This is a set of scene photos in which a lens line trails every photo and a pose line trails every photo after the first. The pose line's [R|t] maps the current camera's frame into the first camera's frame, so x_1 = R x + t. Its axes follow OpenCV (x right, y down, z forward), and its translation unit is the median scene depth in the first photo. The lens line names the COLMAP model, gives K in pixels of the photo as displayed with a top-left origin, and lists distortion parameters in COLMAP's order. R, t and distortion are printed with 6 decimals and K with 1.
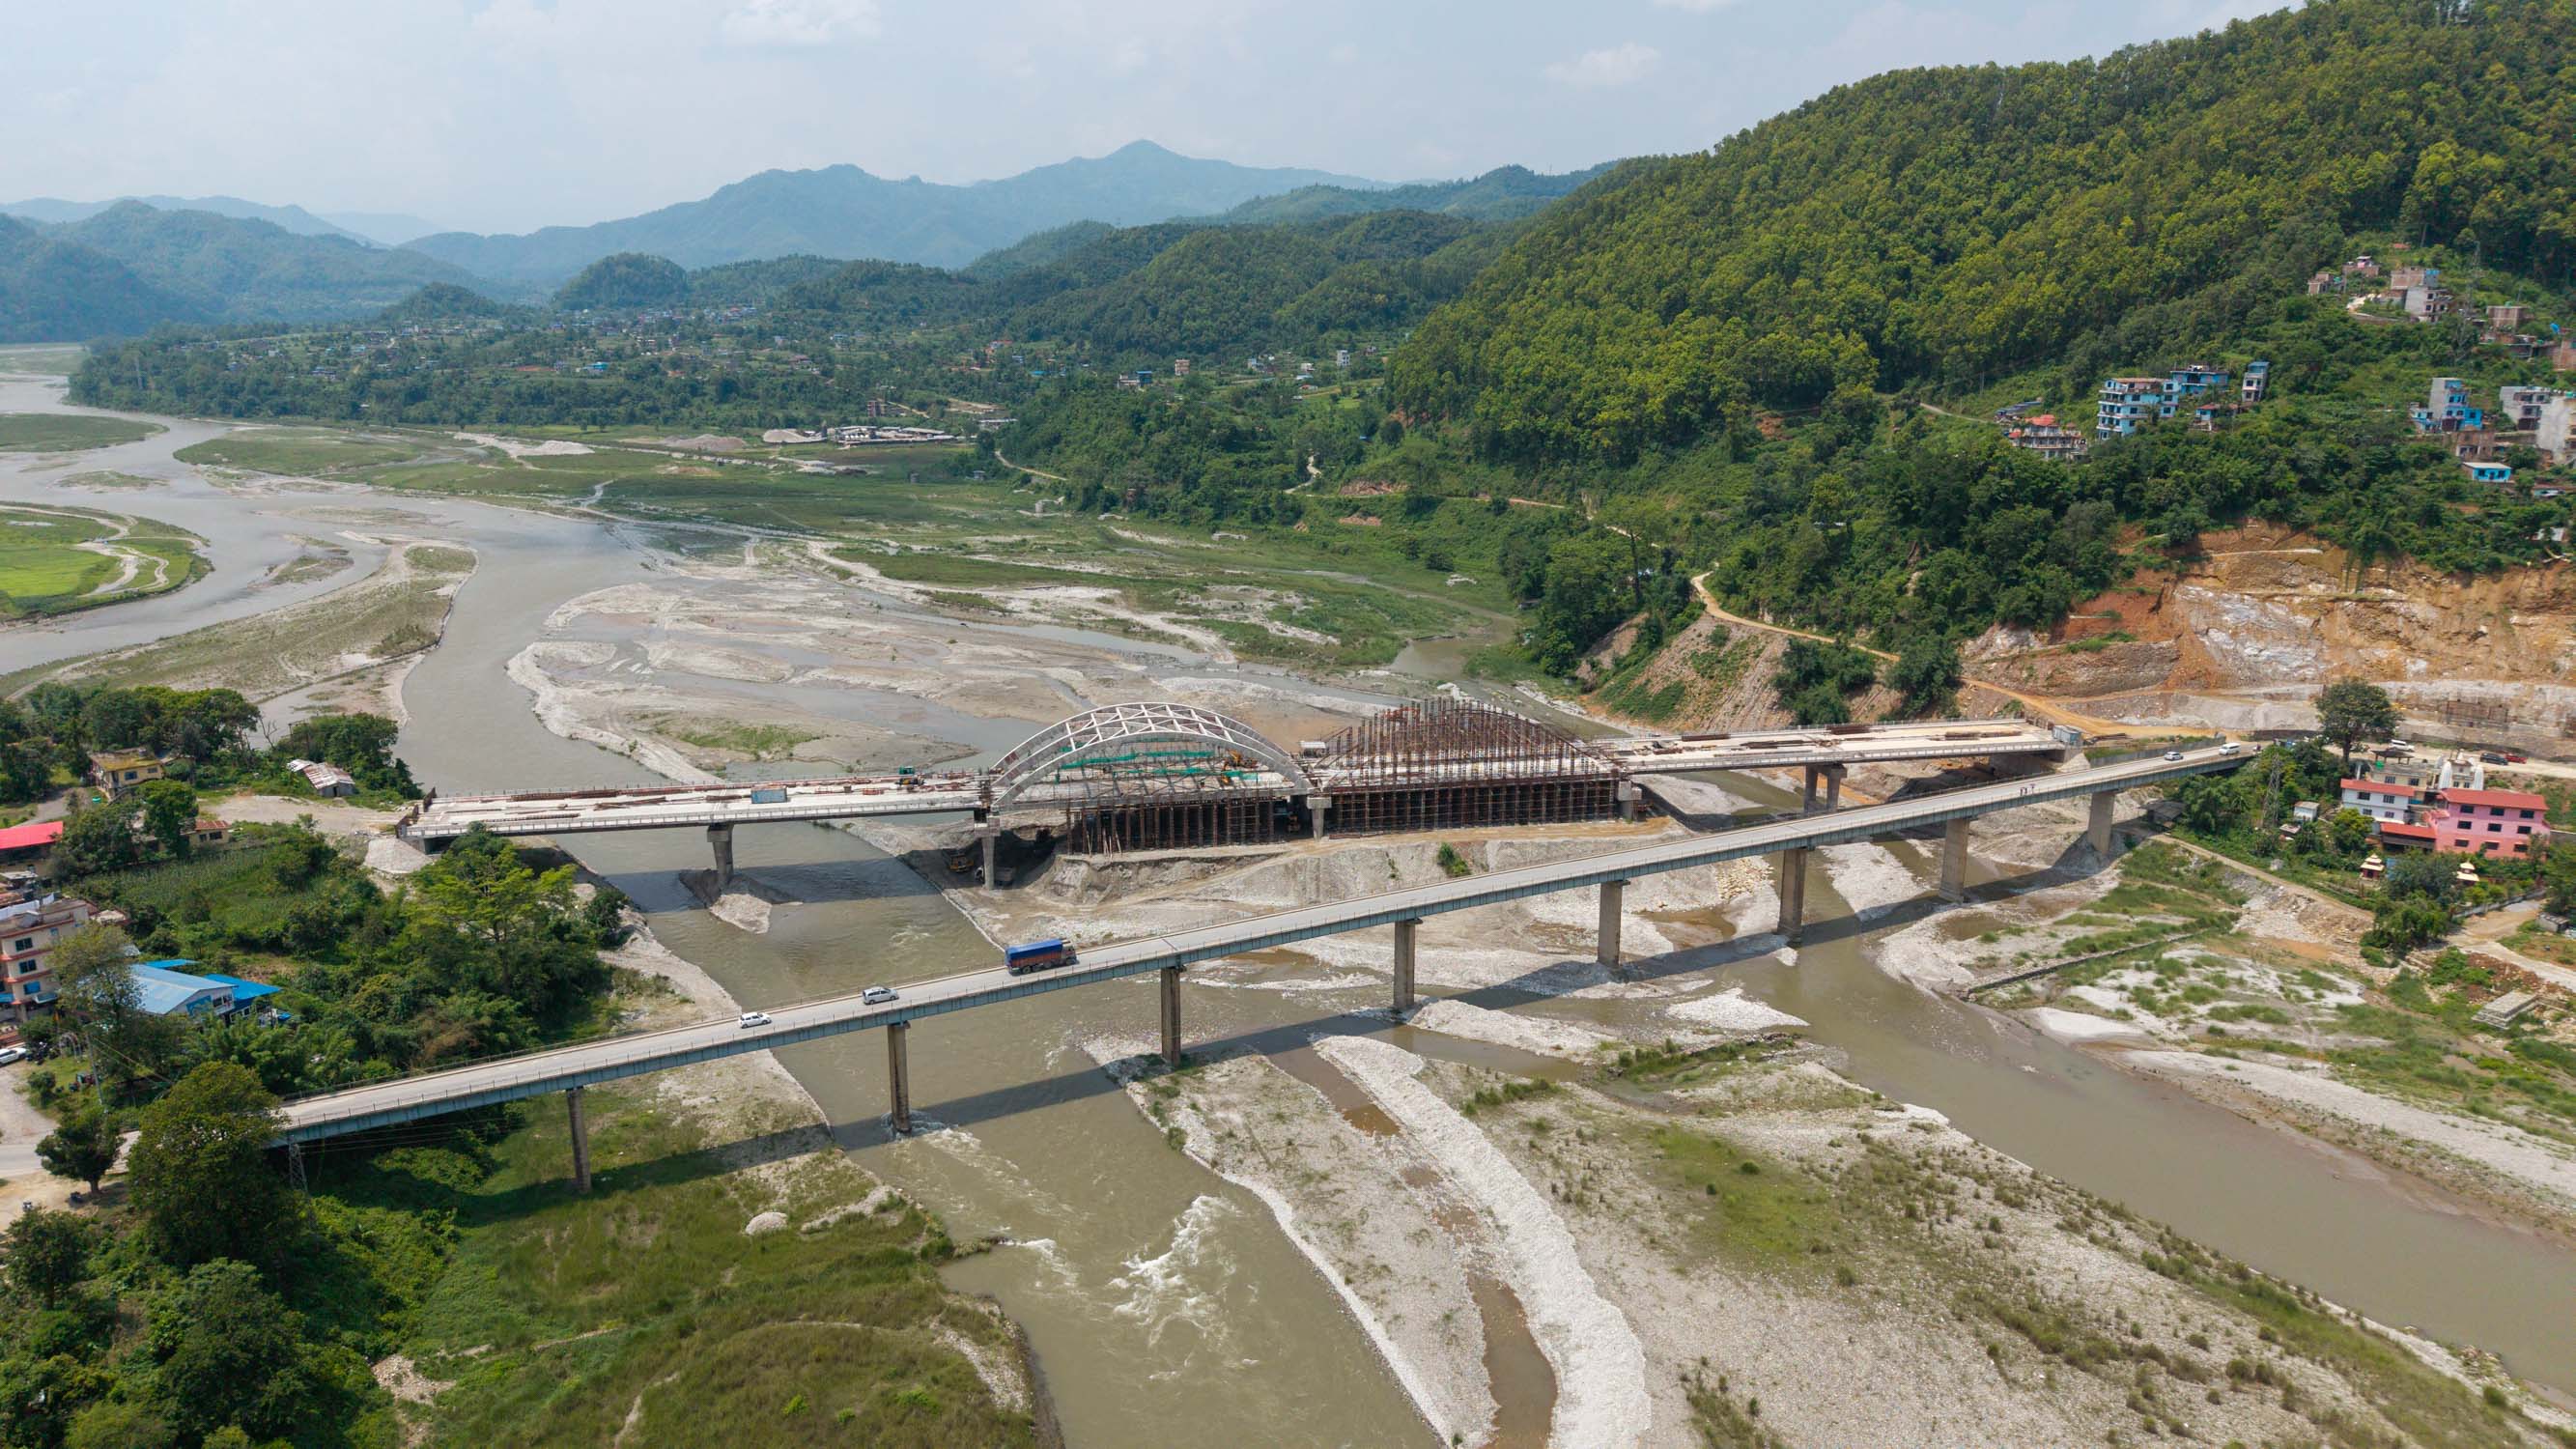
lens RADIAL K [[1734.3, 0, 1288.0], [0, 1734.3, 724.5], [0, 0, 1]] dist [0.003004, 0.003972]
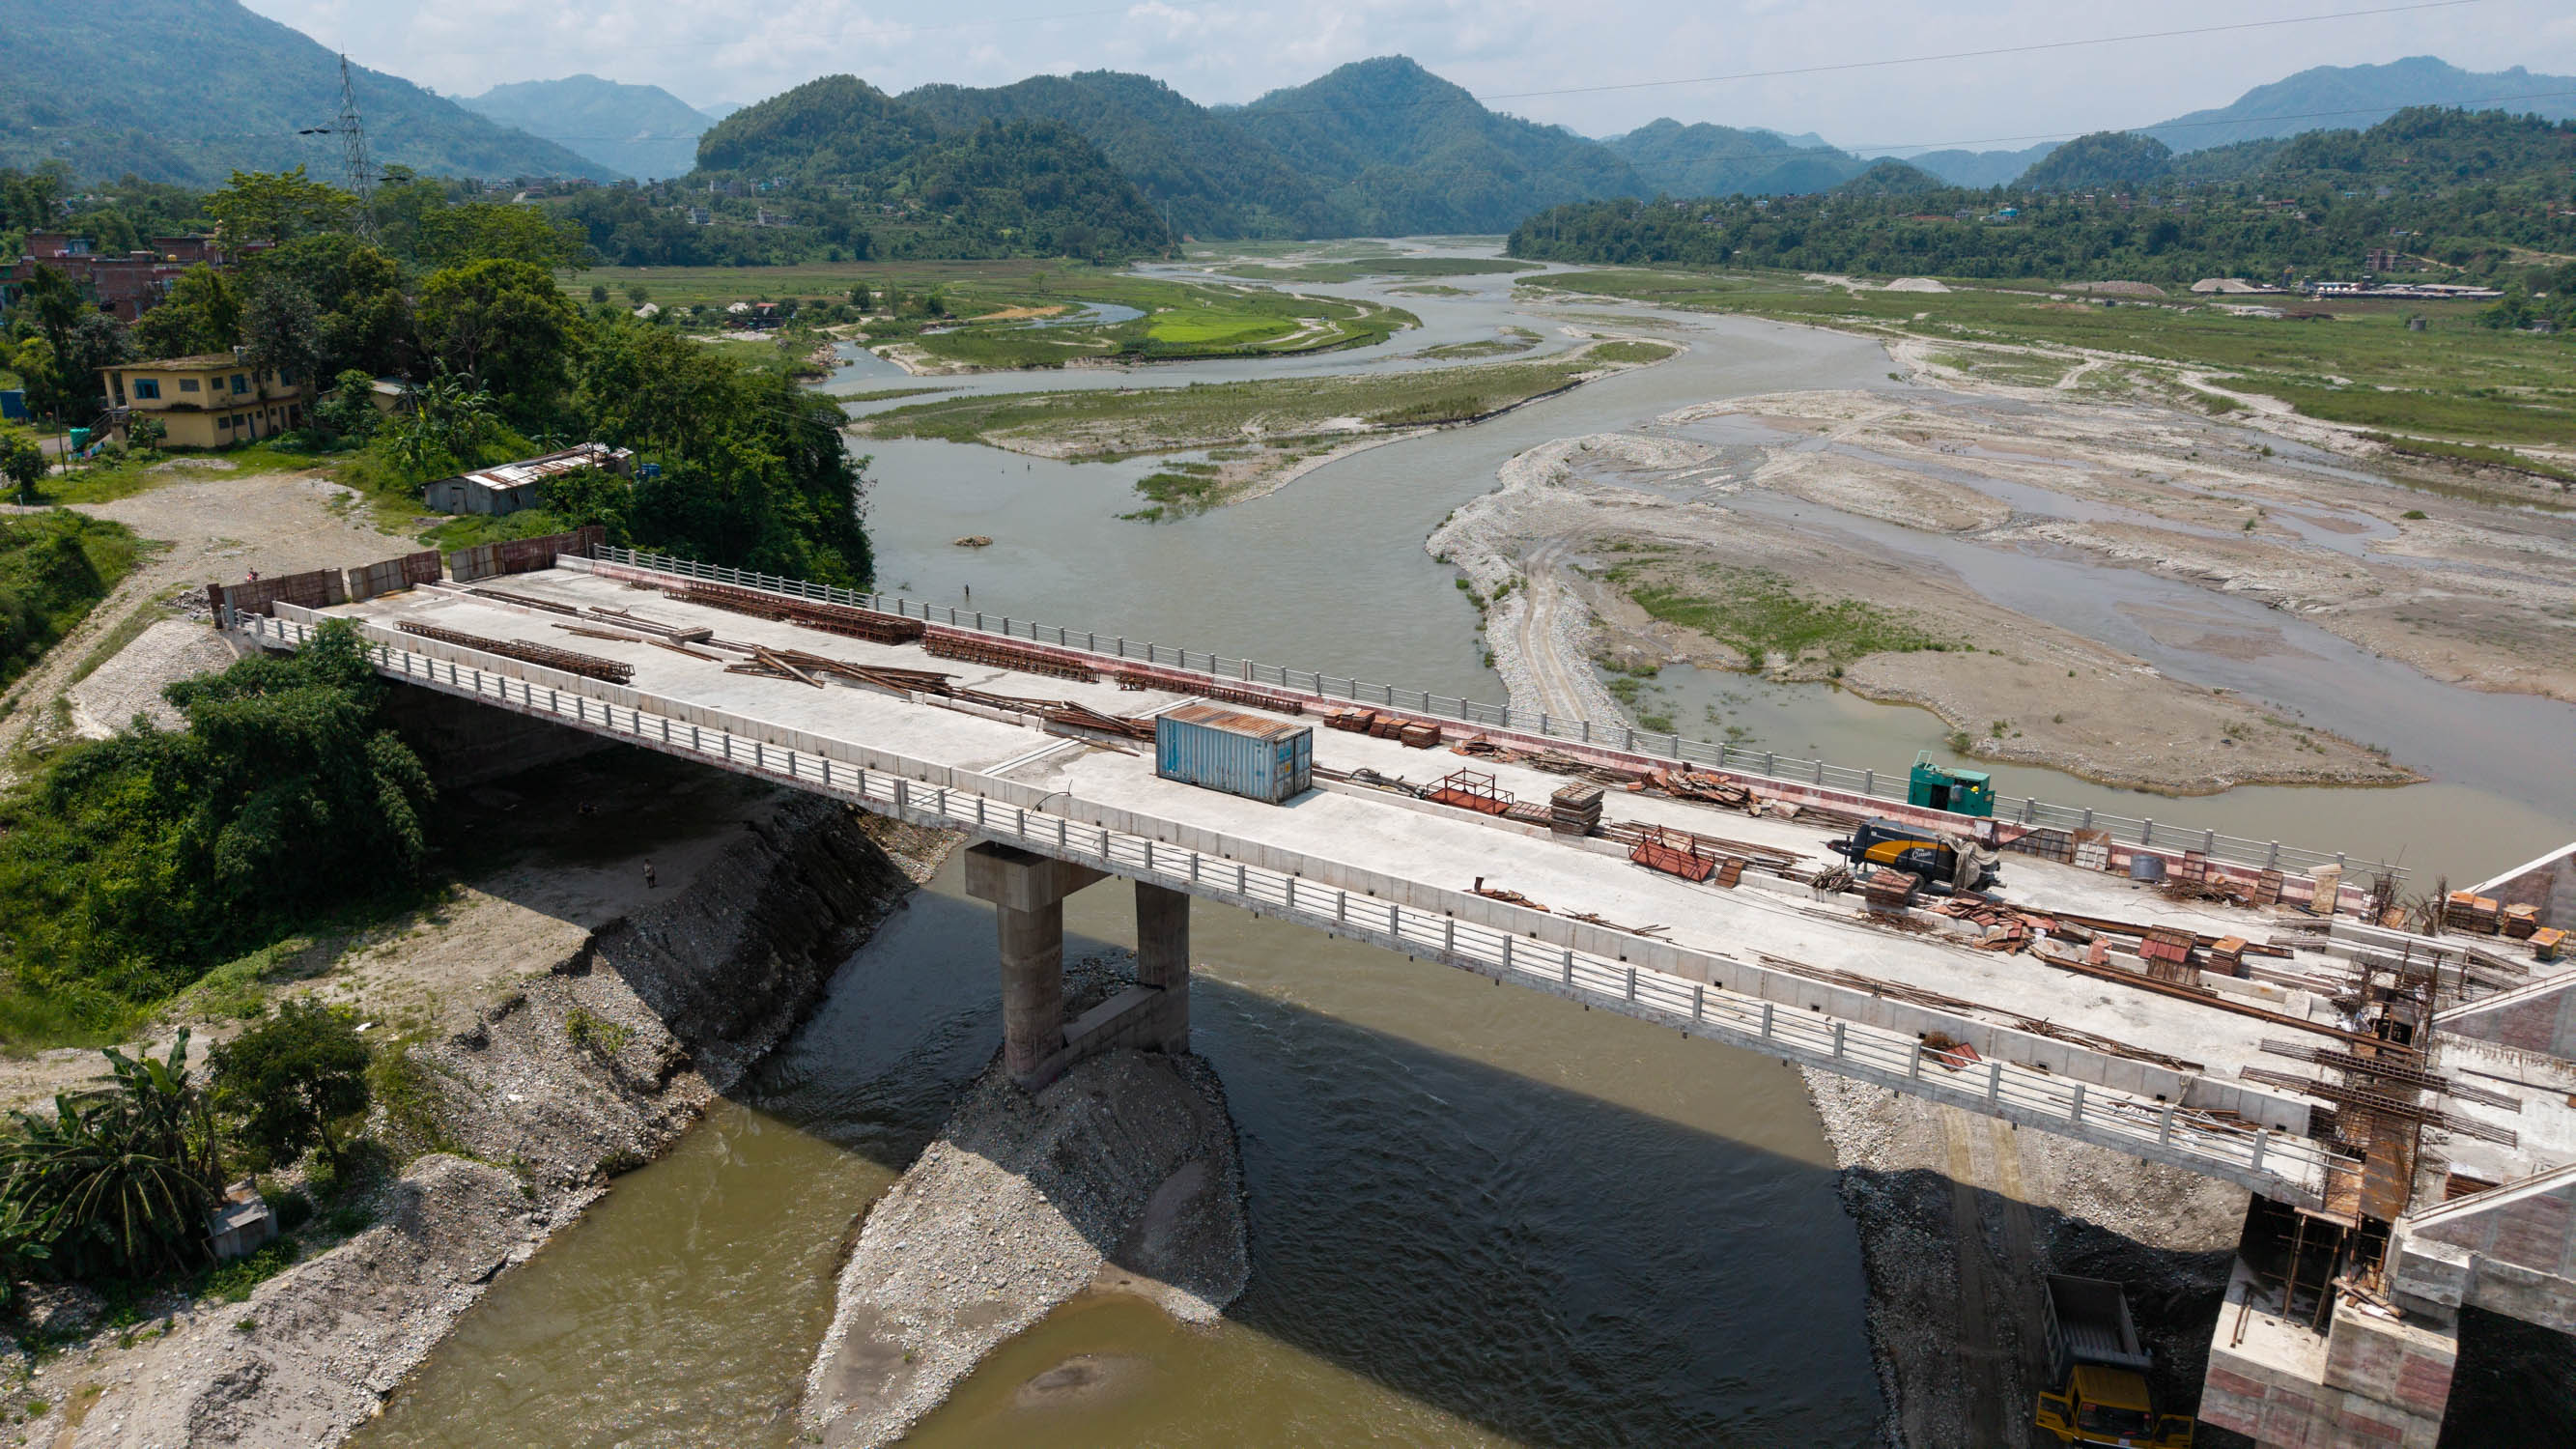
lens RADIAL K [[1714.2, 0, 1288.0], [0, 1714.2, 724.5], [0, 0, 1]] dist [0.006066, -0.003685]
pose [[0.701322, 0.204706, -0.682820, -0.147677], [-0.180797, 0.977639, 0.107396, 0.012636], [0.689536, 0.048132, 0.722650, 0.839591]]
